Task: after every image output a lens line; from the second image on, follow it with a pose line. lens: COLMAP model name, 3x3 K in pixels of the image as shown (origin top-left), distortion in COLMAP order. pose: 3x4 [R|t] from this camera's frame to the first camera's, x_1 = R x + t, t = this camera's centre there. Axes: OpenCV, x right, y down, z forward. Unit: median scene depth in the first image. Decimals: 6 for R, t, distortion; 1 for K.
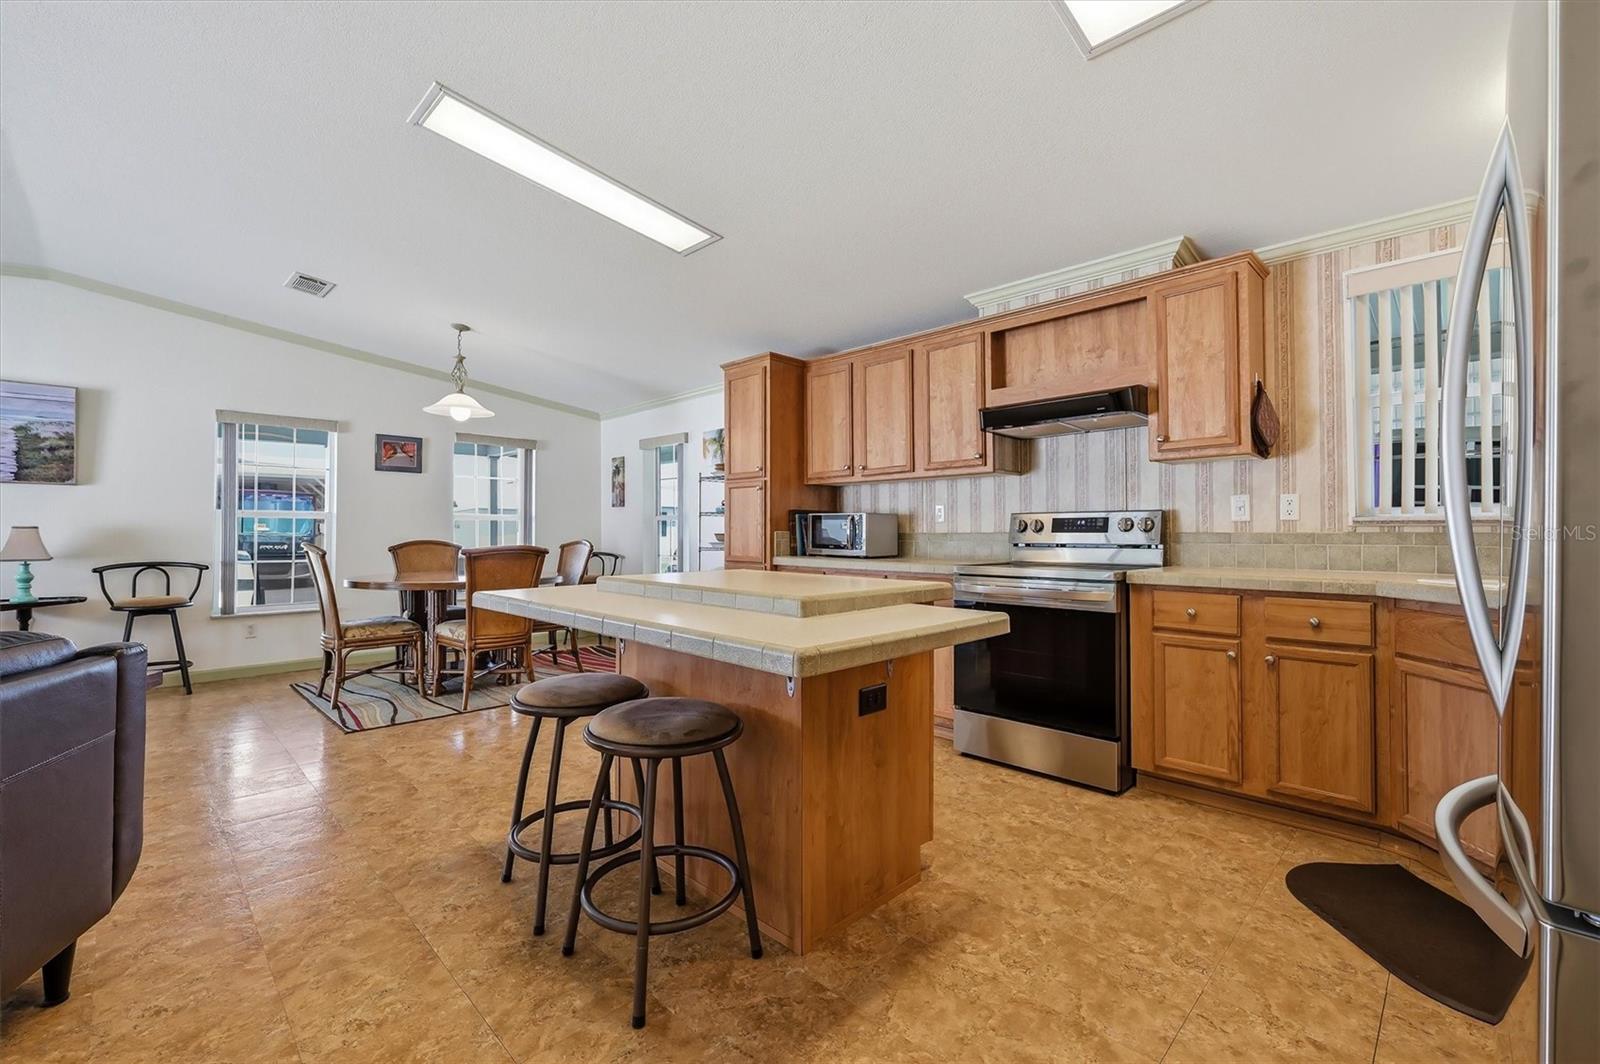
lens RADIAL K [[692.3, 0, 798.1], [0, 692.3, 533.2], [0, 0, 1]] dist [0.002721, -0.000024]
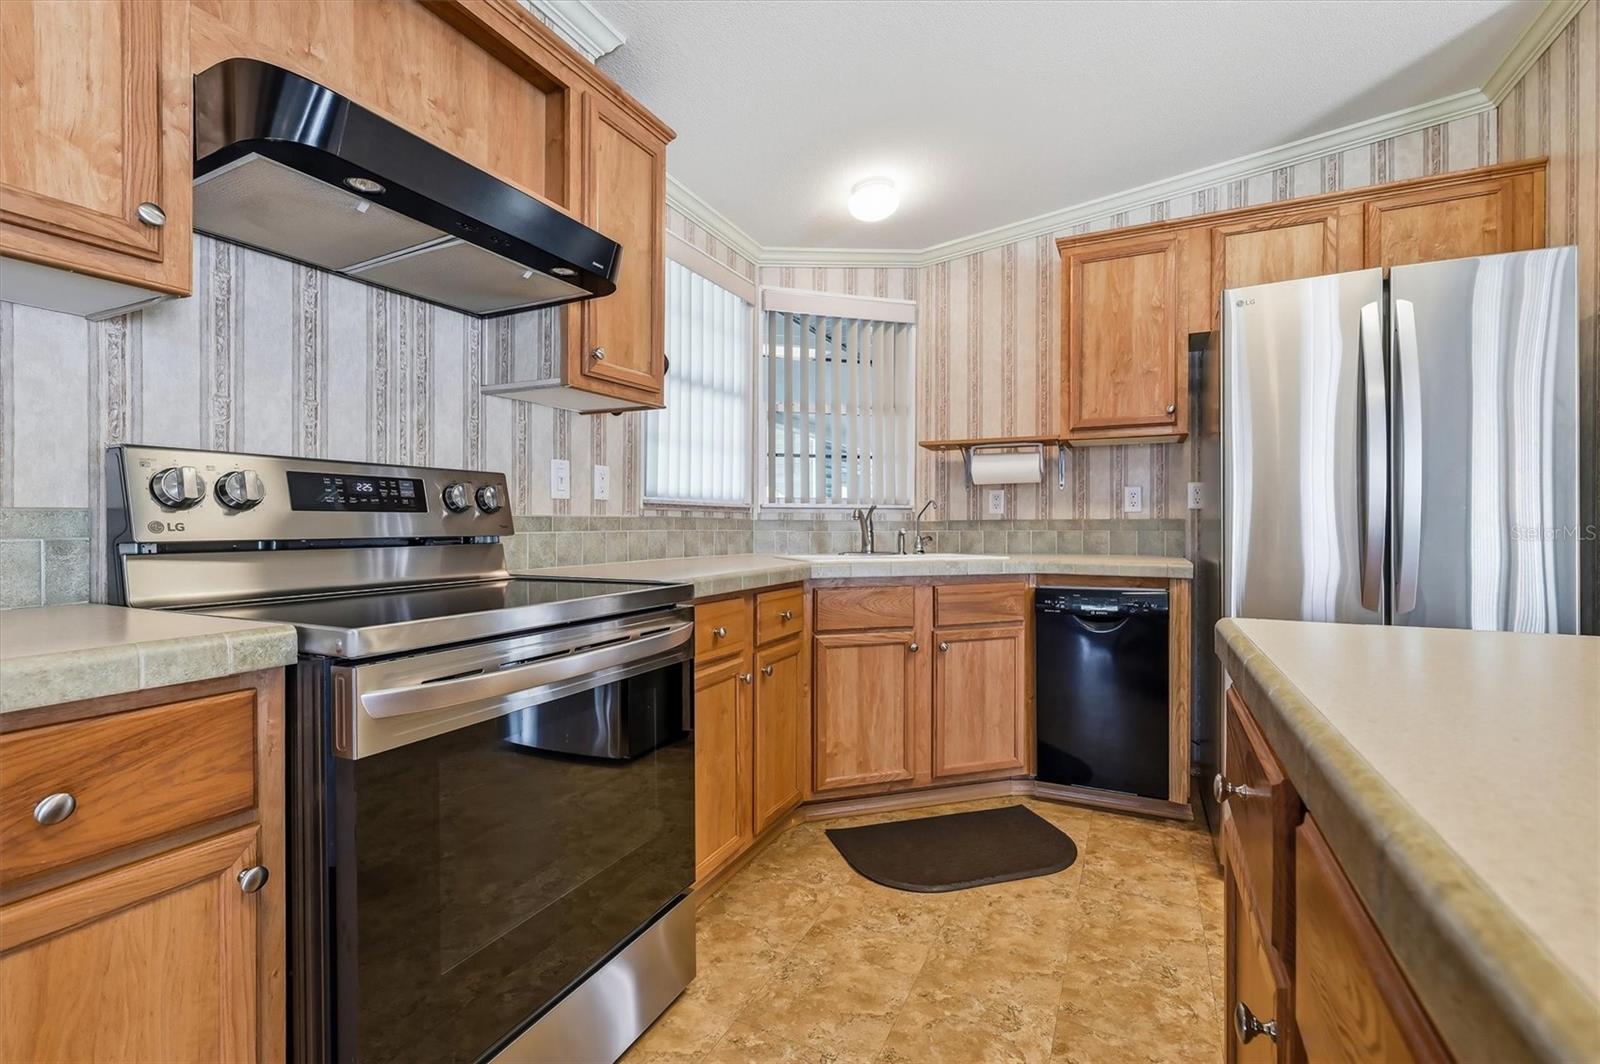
lens RADIAL K [[692.3, 0, 796.0], [0, 692.3, 528.2], [0, 0, 1]] dist [0.002721, -0.000024]
pose [[-0.328828, -0.005199, 0.944376, -0.067050], [-0.000110, 0.999985, 0.005466, 0.006390], [-0.944390, 0.001693, -0.328823, 0.804111]]
